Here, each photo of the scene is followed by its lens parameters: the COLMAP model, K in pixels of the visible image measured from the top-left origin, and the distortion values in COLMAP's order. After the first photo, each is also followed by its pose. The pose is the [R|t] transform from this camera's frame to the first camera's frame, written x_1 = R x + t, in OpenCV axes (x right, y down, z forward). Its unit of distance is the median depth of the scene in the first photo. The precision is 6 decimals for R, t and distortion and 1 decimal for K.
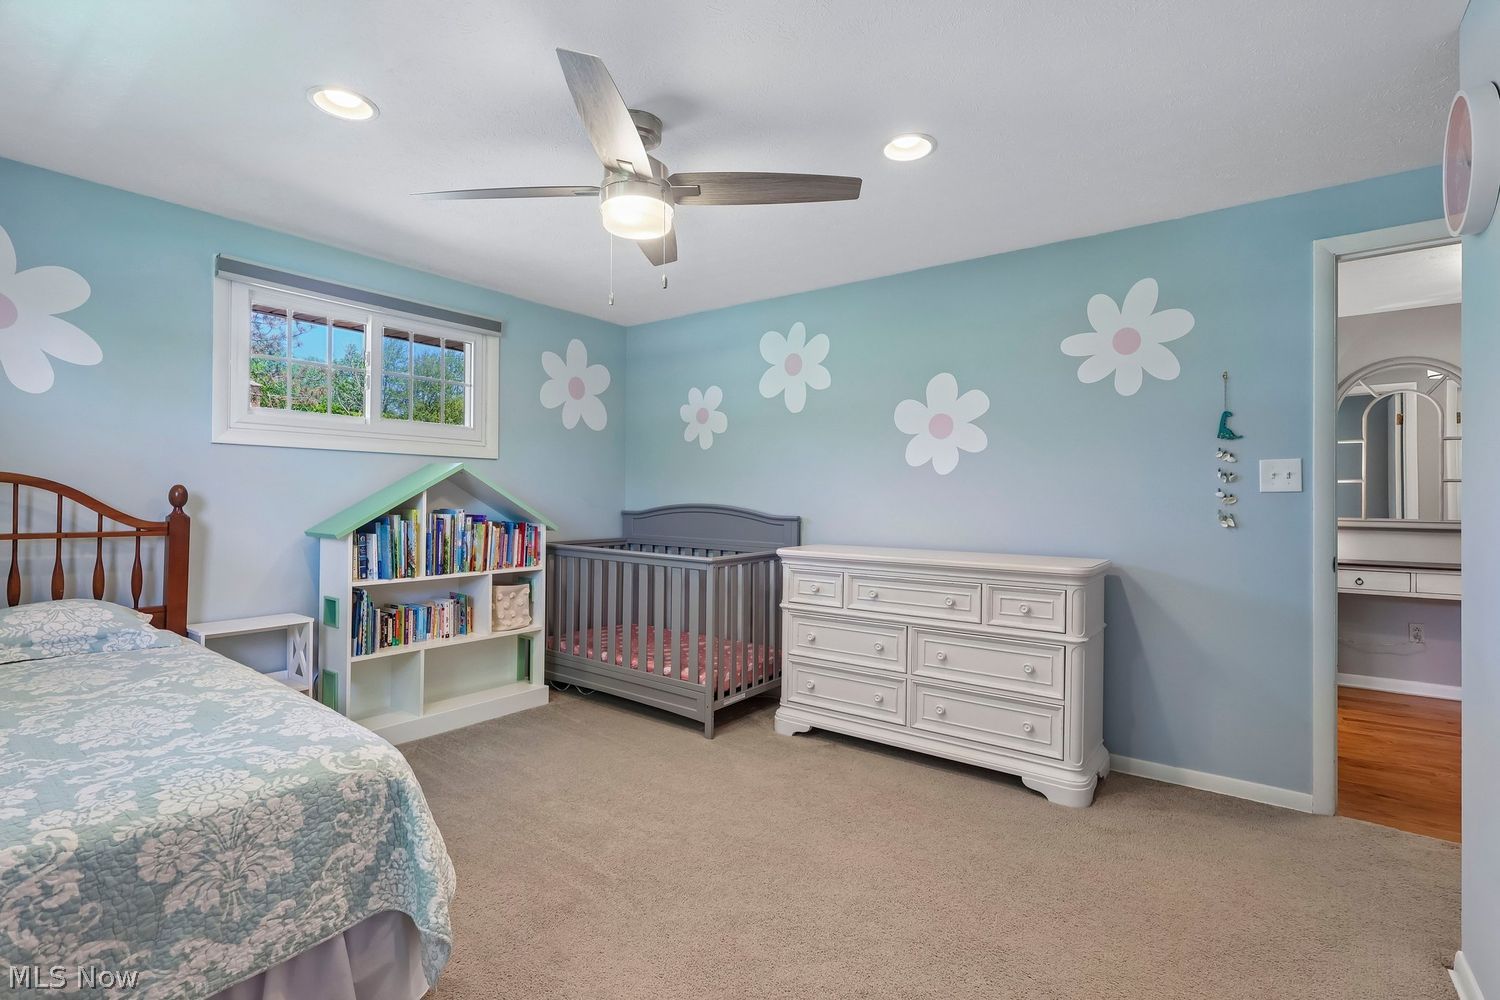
lens RADIAL K [[690.3, 0, 745.2], [0, 690.3, 497.2], [0, 0, 1]] dist [-0.006275, 0.000588]
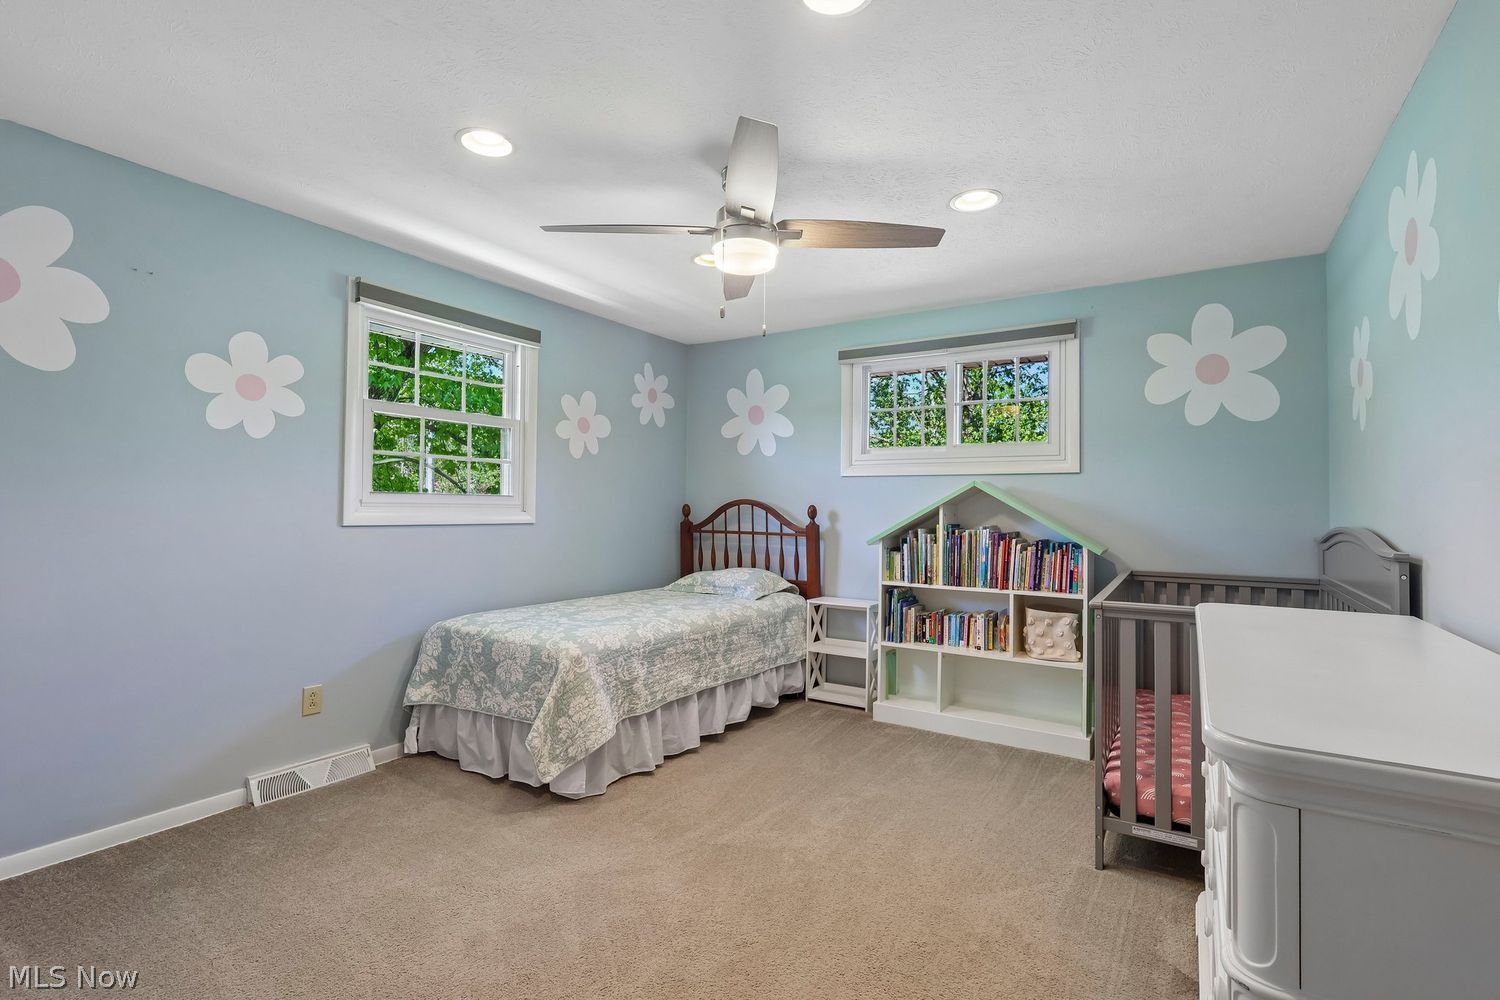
lens RADIAL K [[690.3, 0, 745.2], [0, 690.3, 497.2], [0, 0, 1]] dist [-0.006275, 0.000588]
pose [[0.078777, -0.029536, -0.996455, 0.616211], [-0.012102, 0.999459, -0.030582, 0.012005], [0.996819, 0.014468, 0.078377, 0.604800]]
